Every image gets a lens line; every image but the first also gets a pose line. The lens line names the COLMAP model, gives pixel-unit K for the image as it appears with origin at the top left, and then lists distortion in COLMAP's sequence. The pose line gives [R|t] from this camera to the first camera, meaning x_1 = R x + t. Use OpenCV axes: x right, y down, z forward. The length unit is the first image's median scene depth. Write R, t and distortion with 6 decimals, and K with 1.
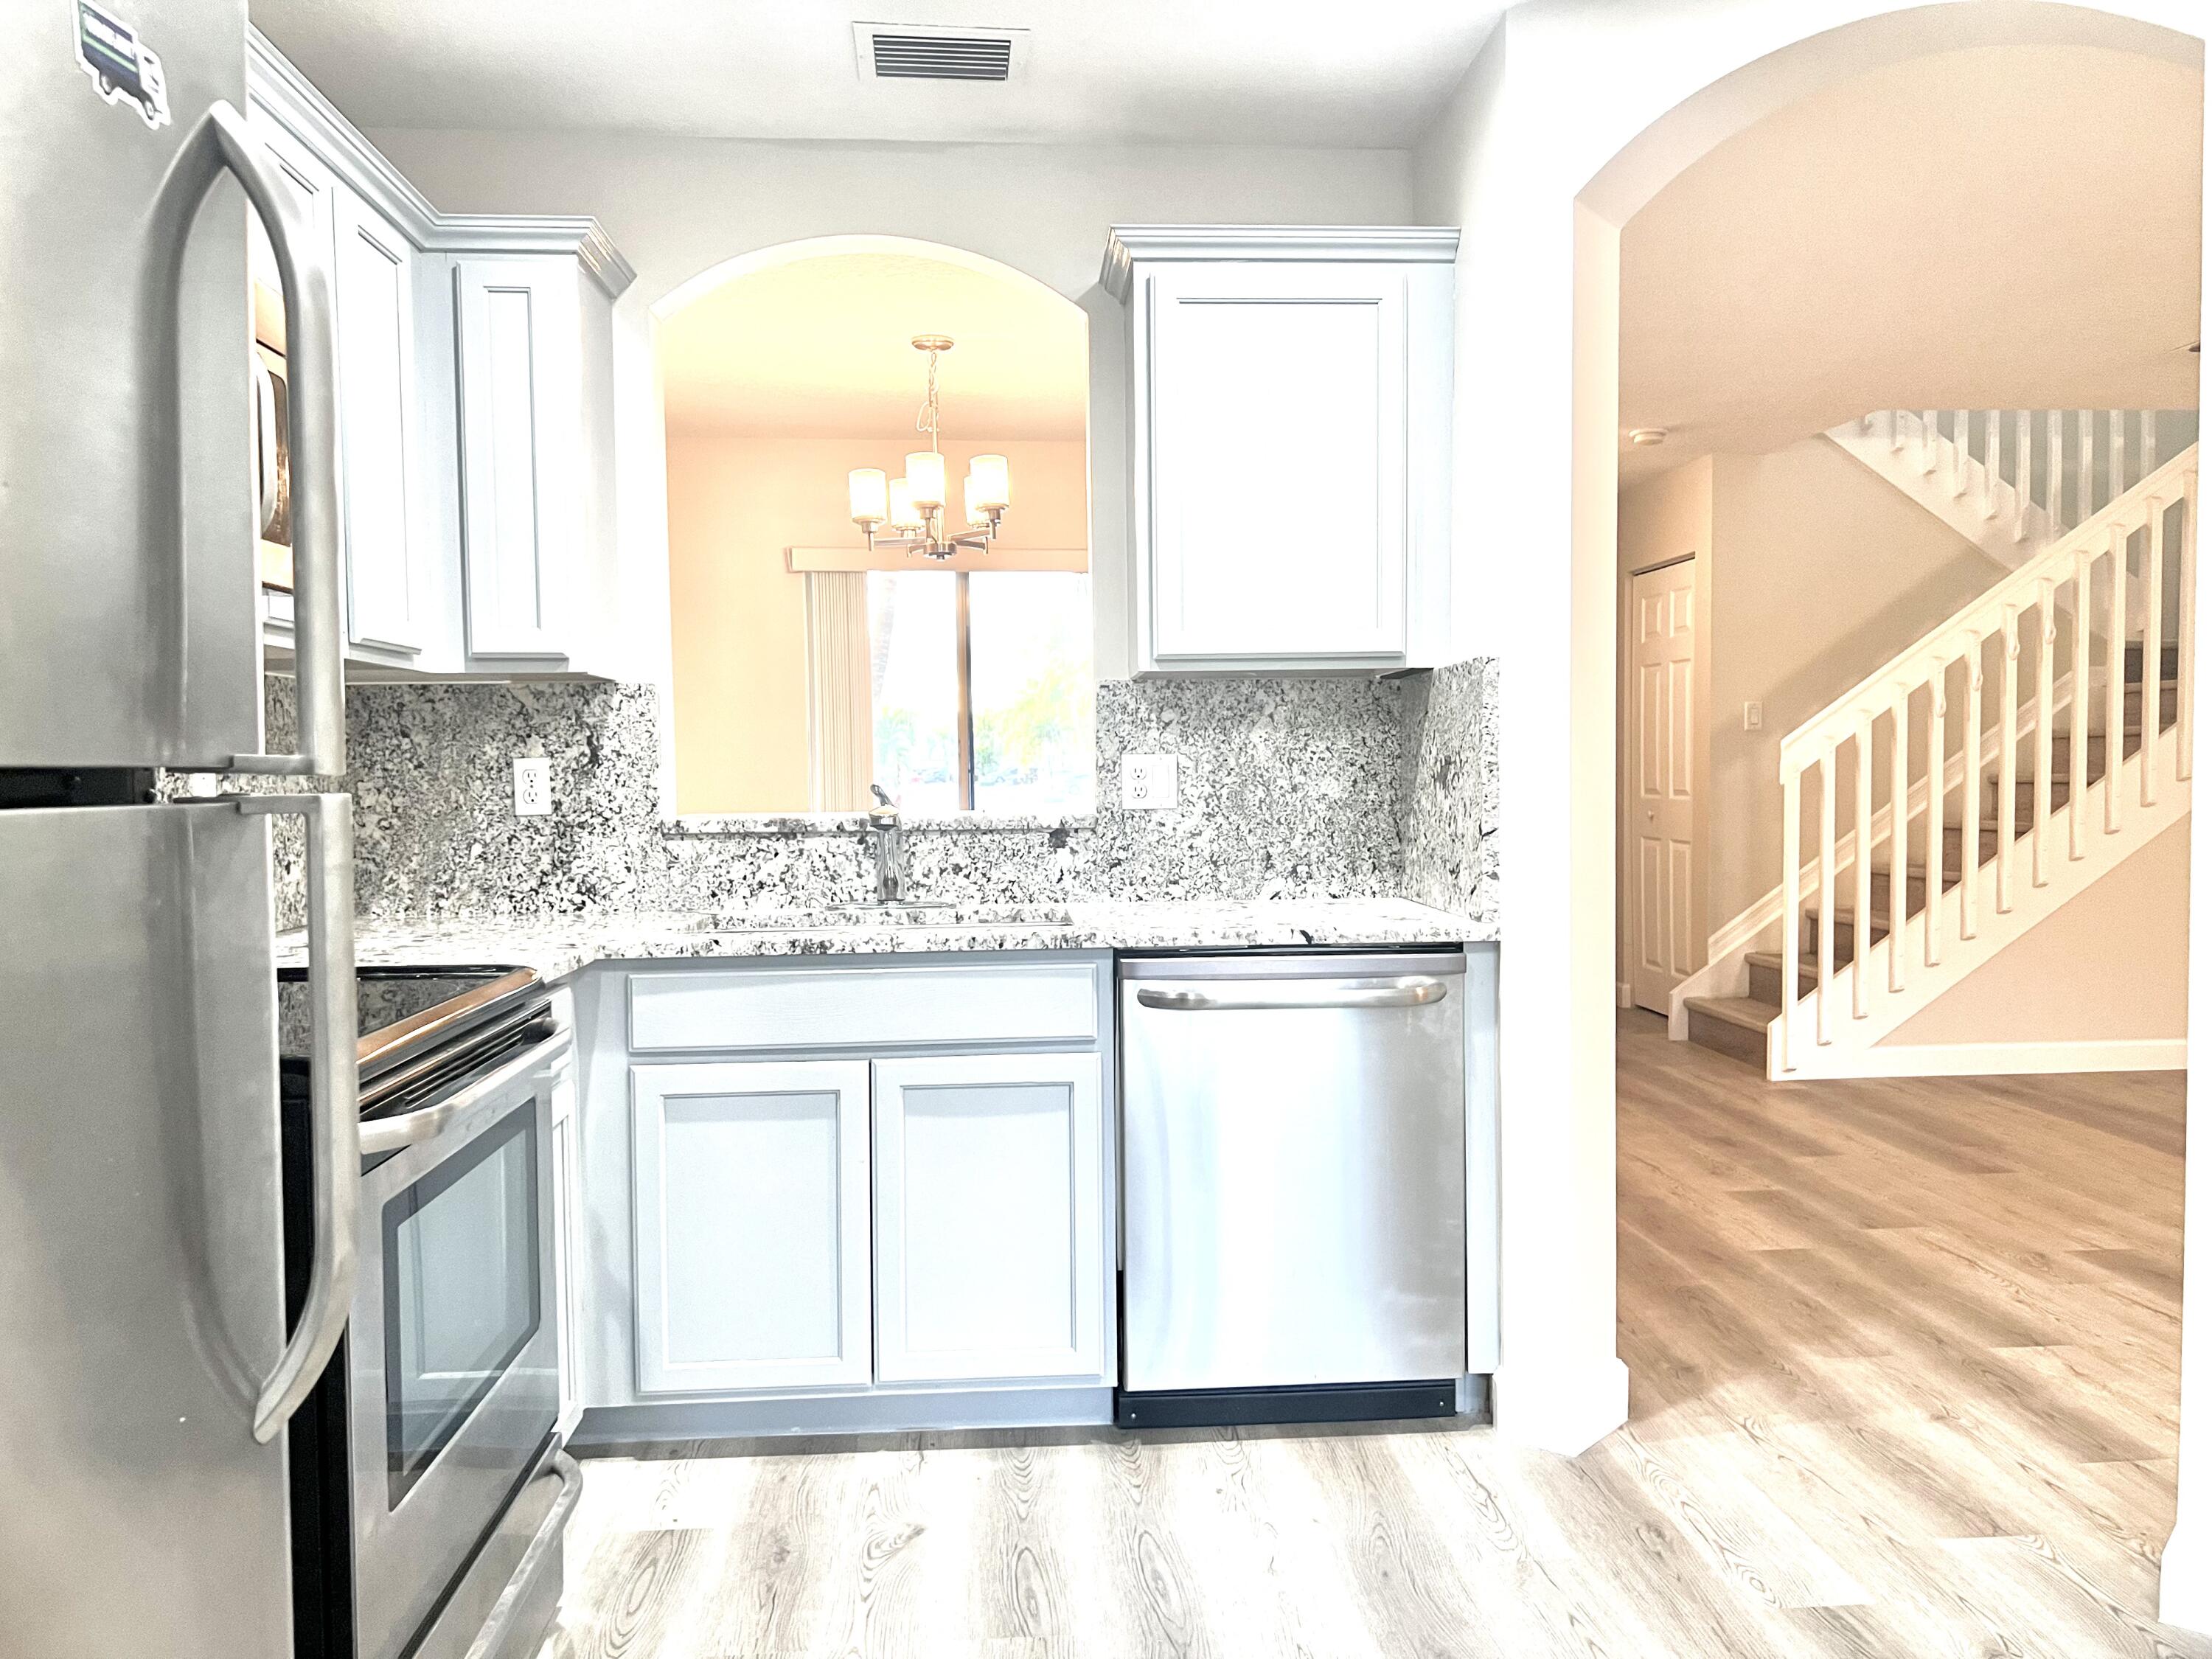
lens RADIAL K [[1671.2, 0, 1112.5], [0, 1671.2, 839.2], [0, 0, 1]] dist [0.197485, -0.287083]
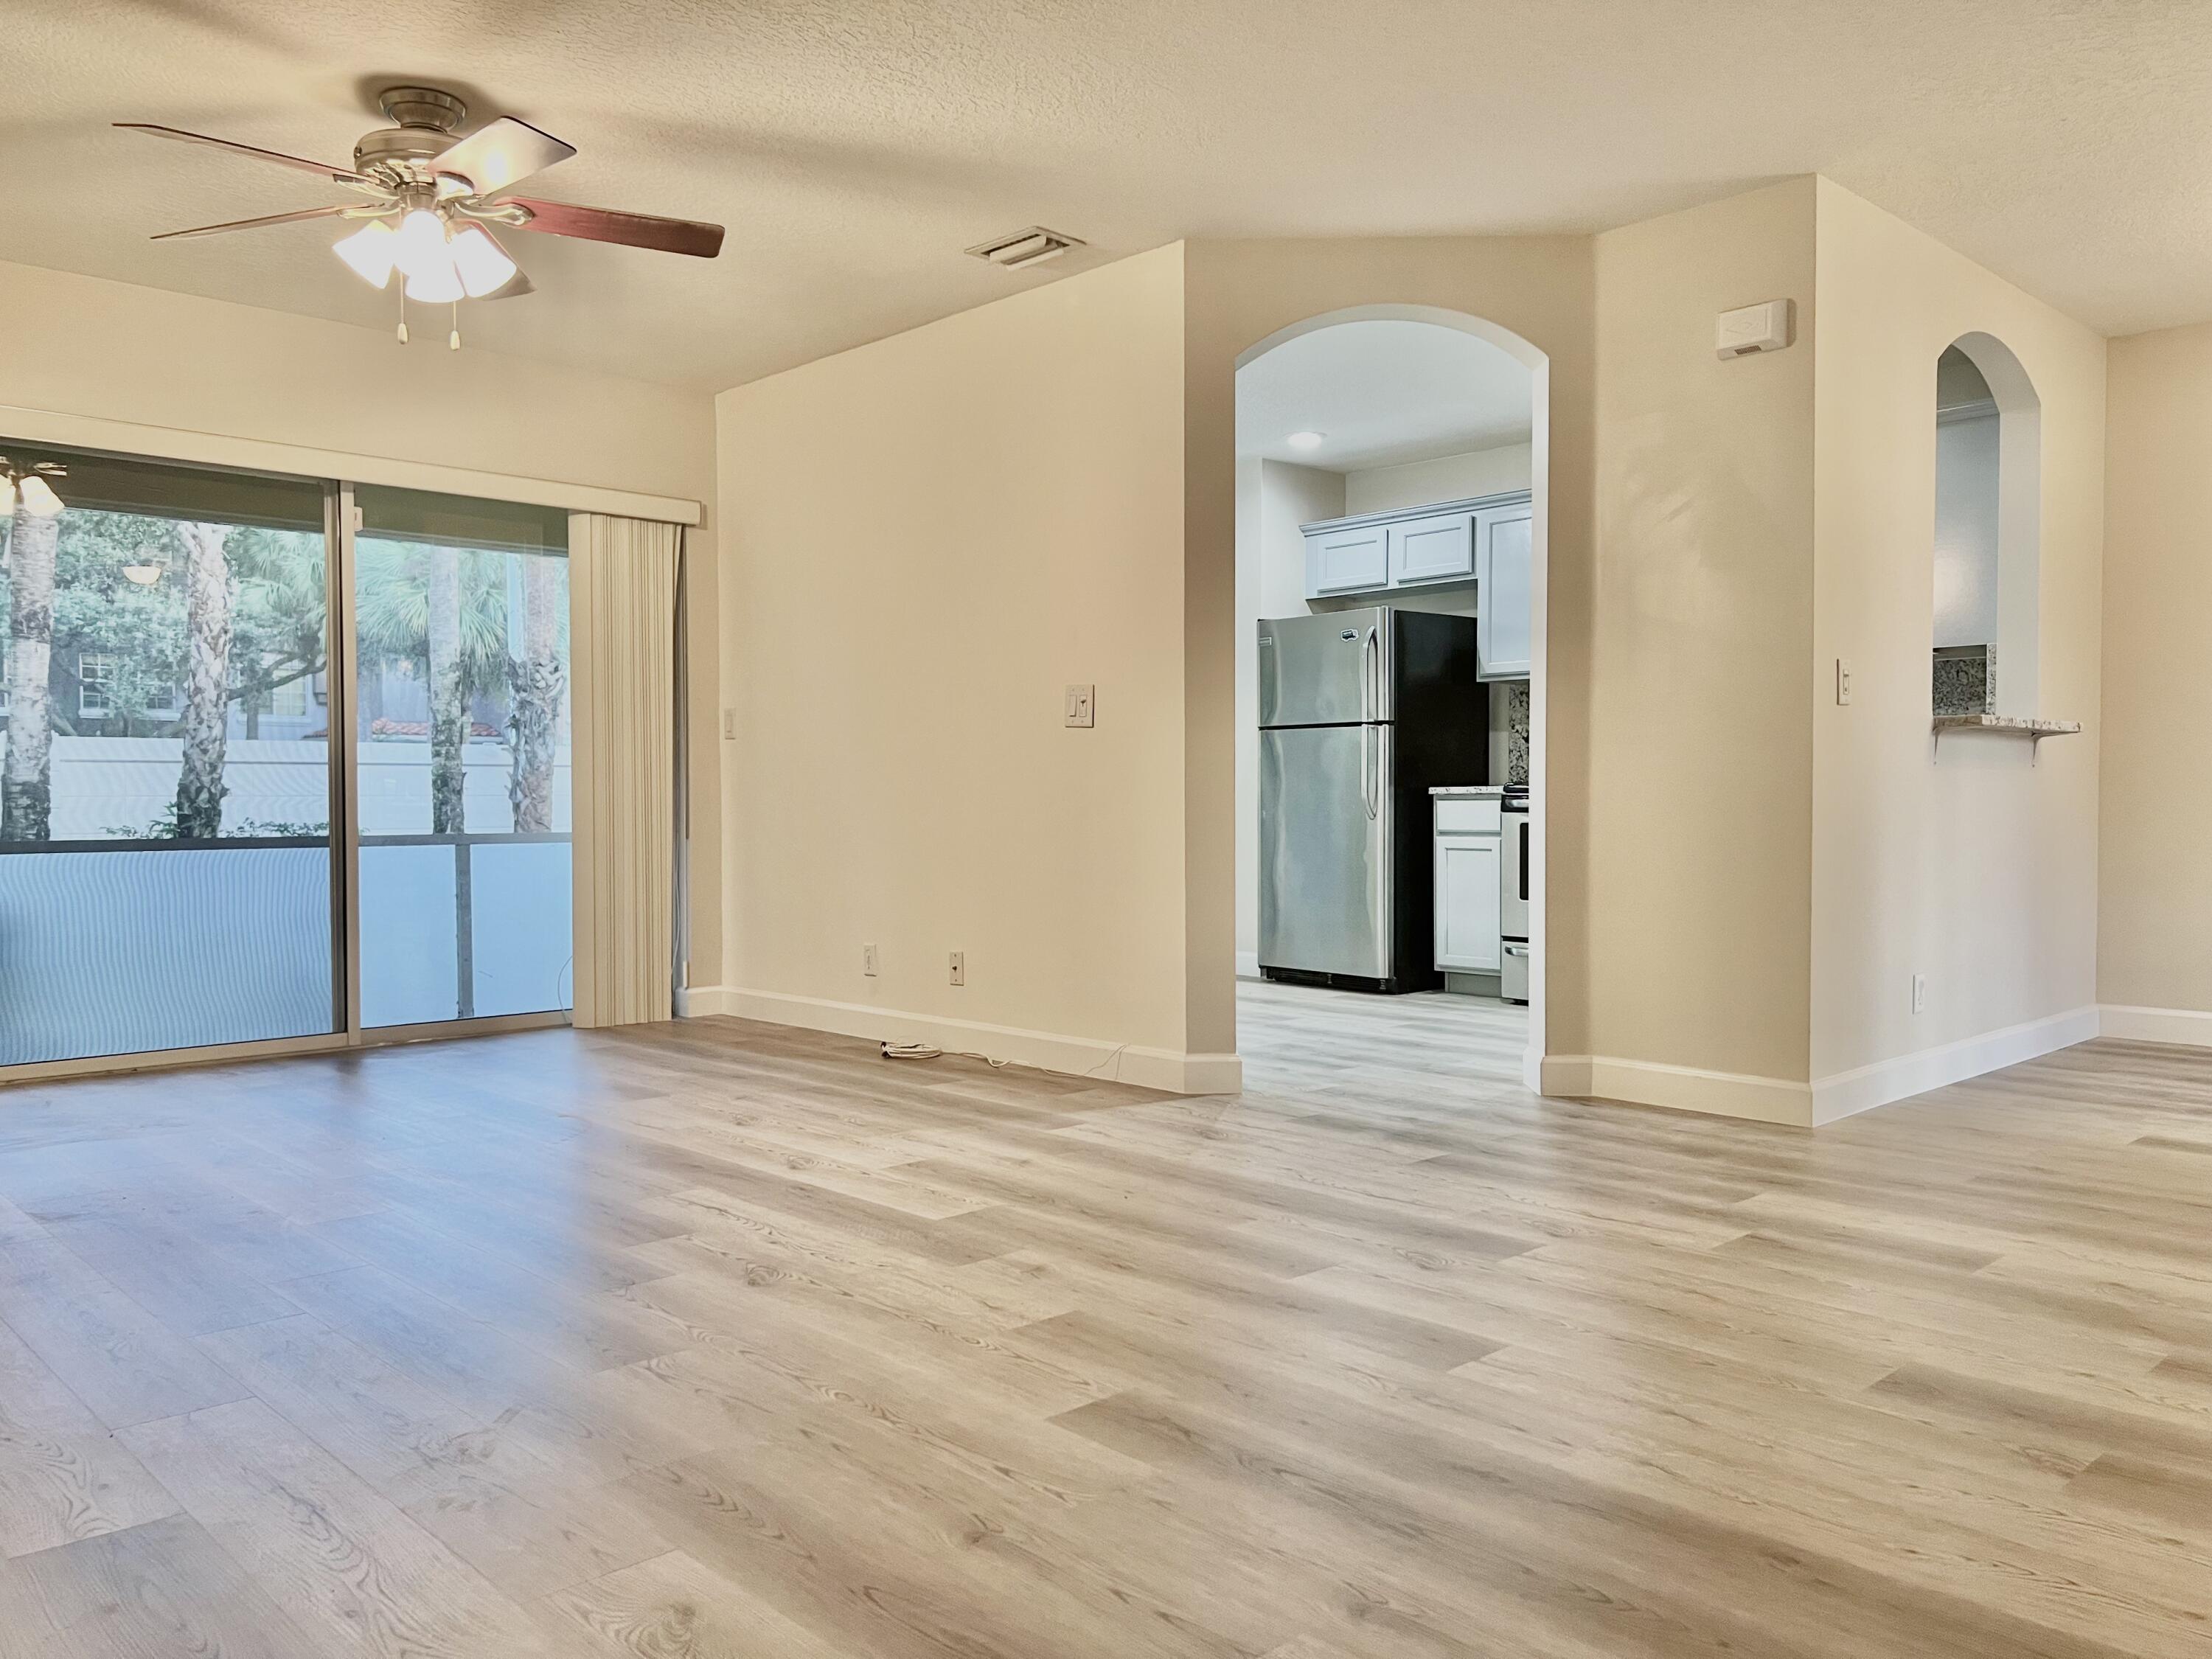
lens RADIAL K [[1668.8, 0, 1106.0], [0, 1668.8, 829.5], [0, 0, 1]] dist [0.068394, -0.089532]
pose [[-0.774531, 0.028511, -0.631893, 1.403609], [-0.014264, 0.997942, 0.062512, -0.001723], [0.632375, 0.057431, -0.772531, 1.712897]]
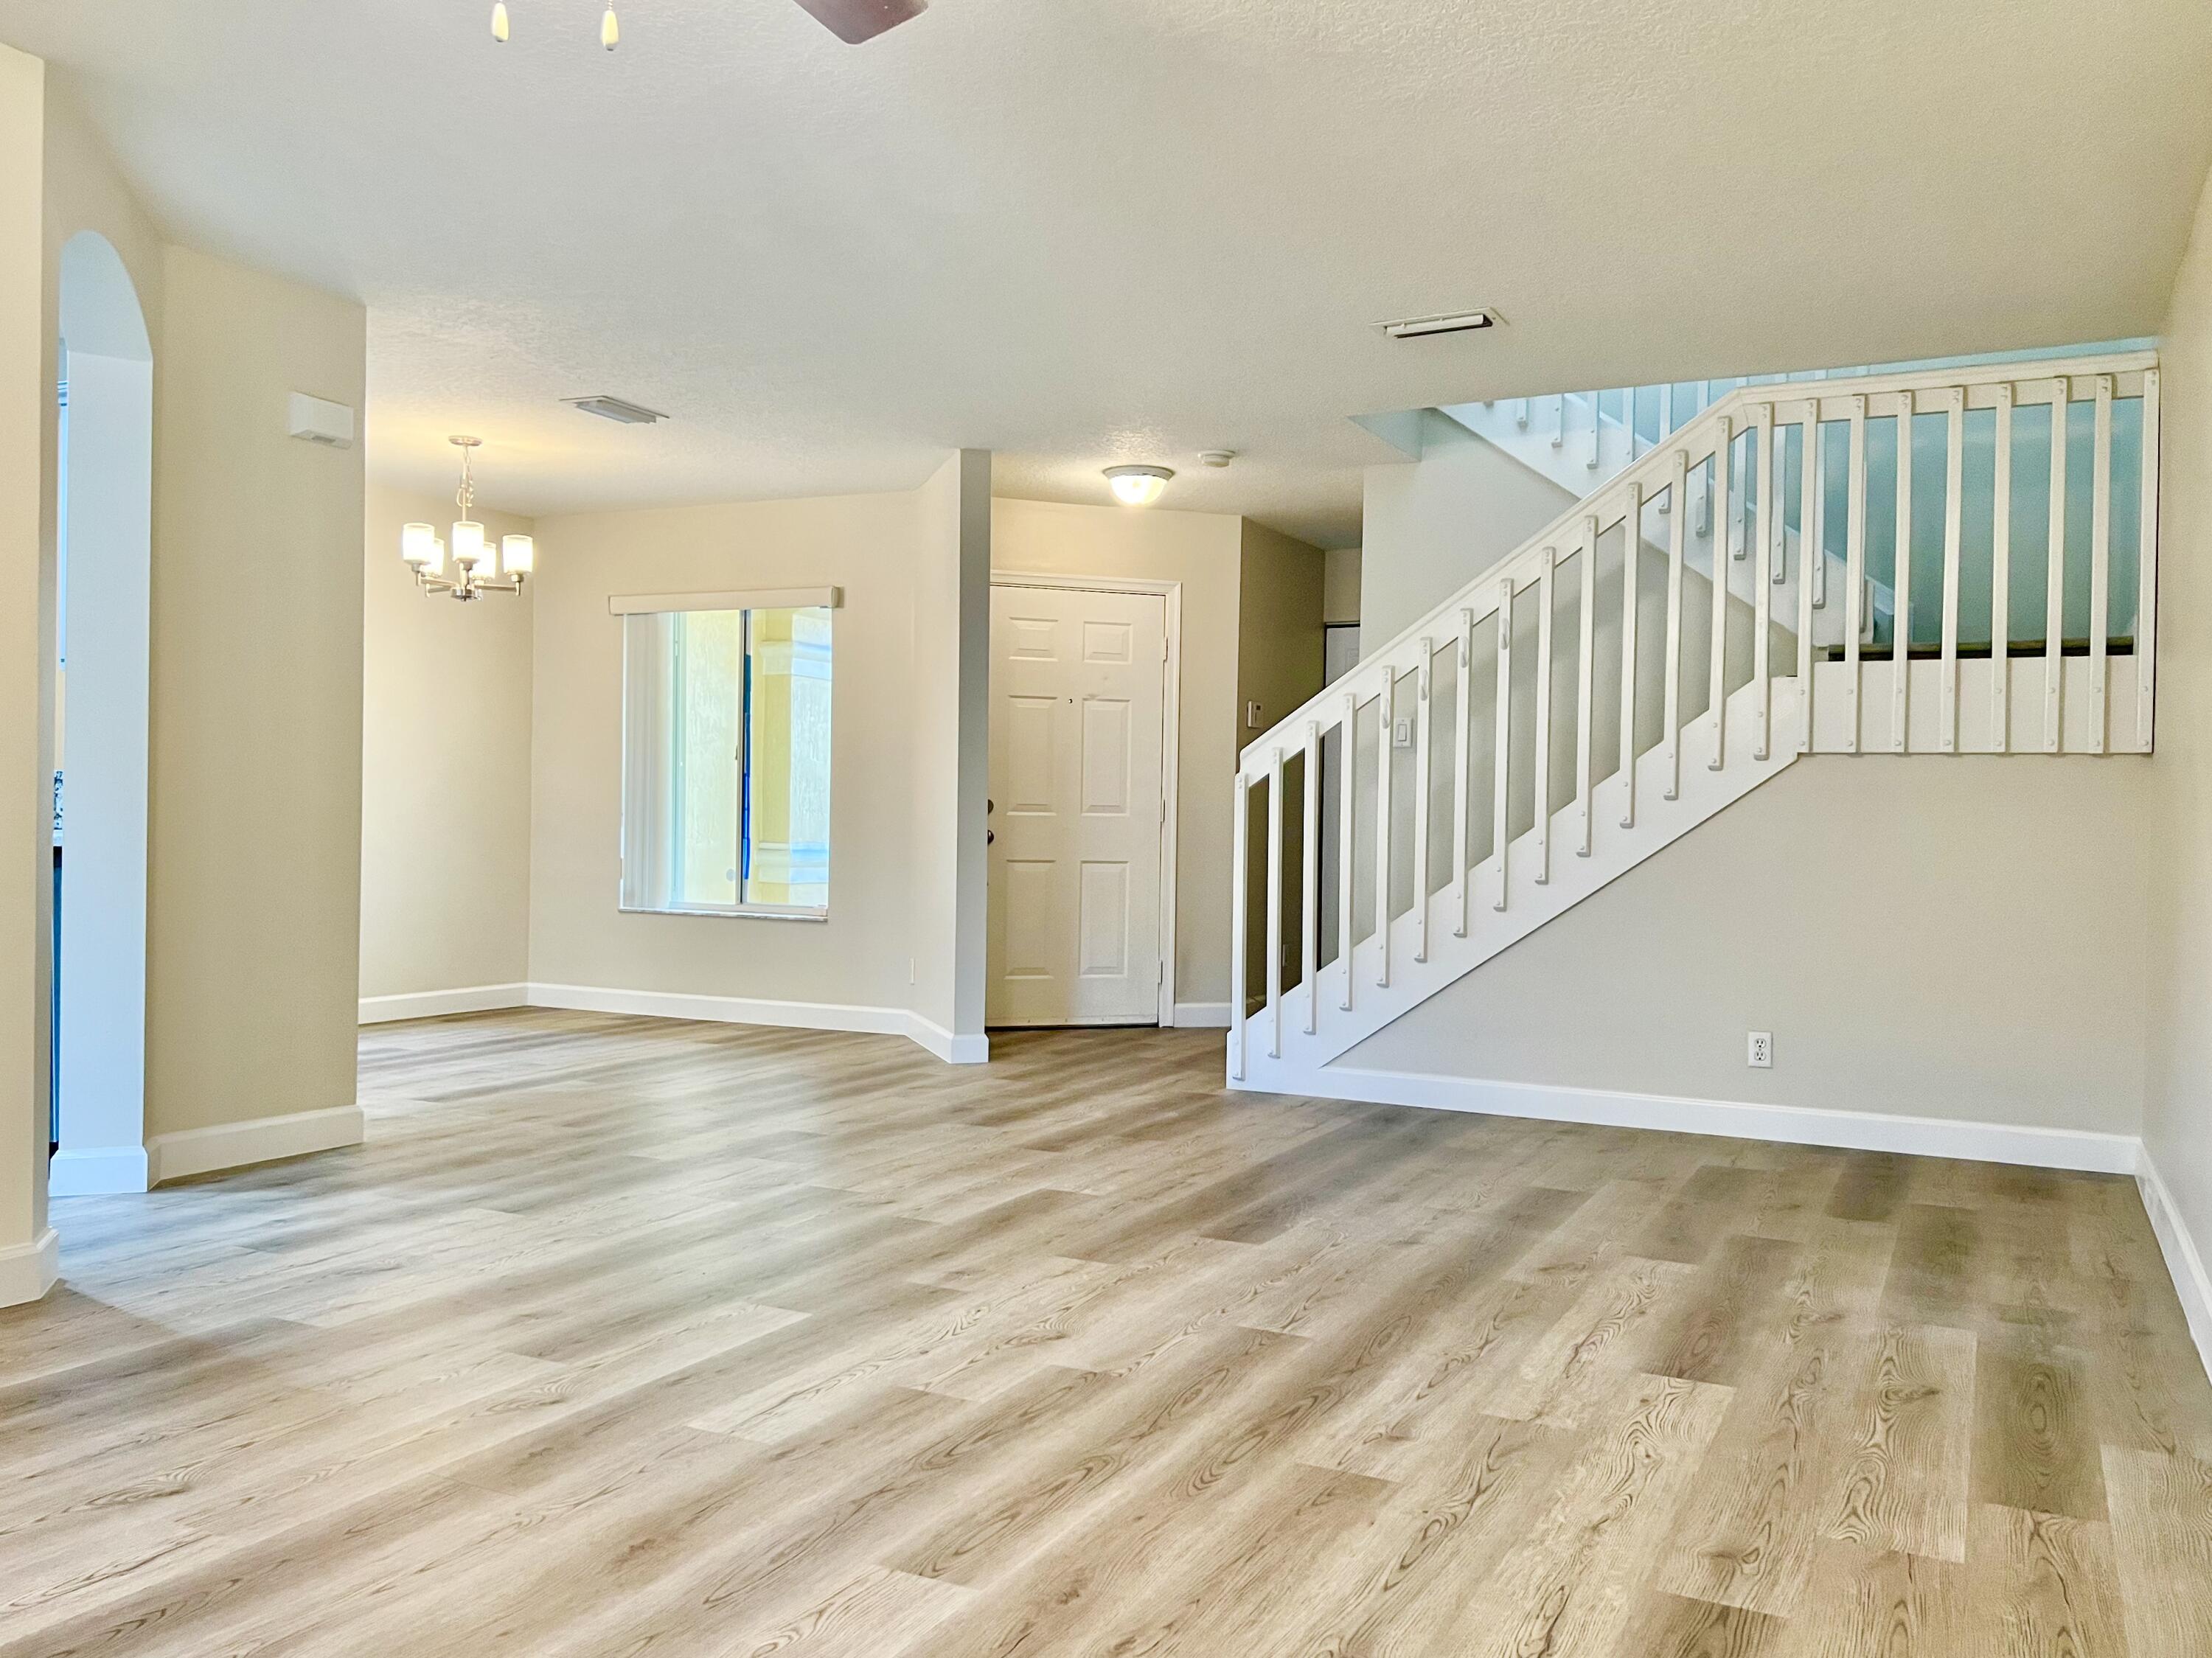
lens RADIAL K [[1731.6, 0, 1151.5], [0, 1731.6, 830.1], [0, 0, 1]] dist [0.064253, -0.113361]
pose [[0.861604, 0.029473, -0.506725, 1.523704], [-0.048533, 0.998522, -0.024444, 0.029397], [0.505255, 0.045654, 0.861761, 0.155937]]
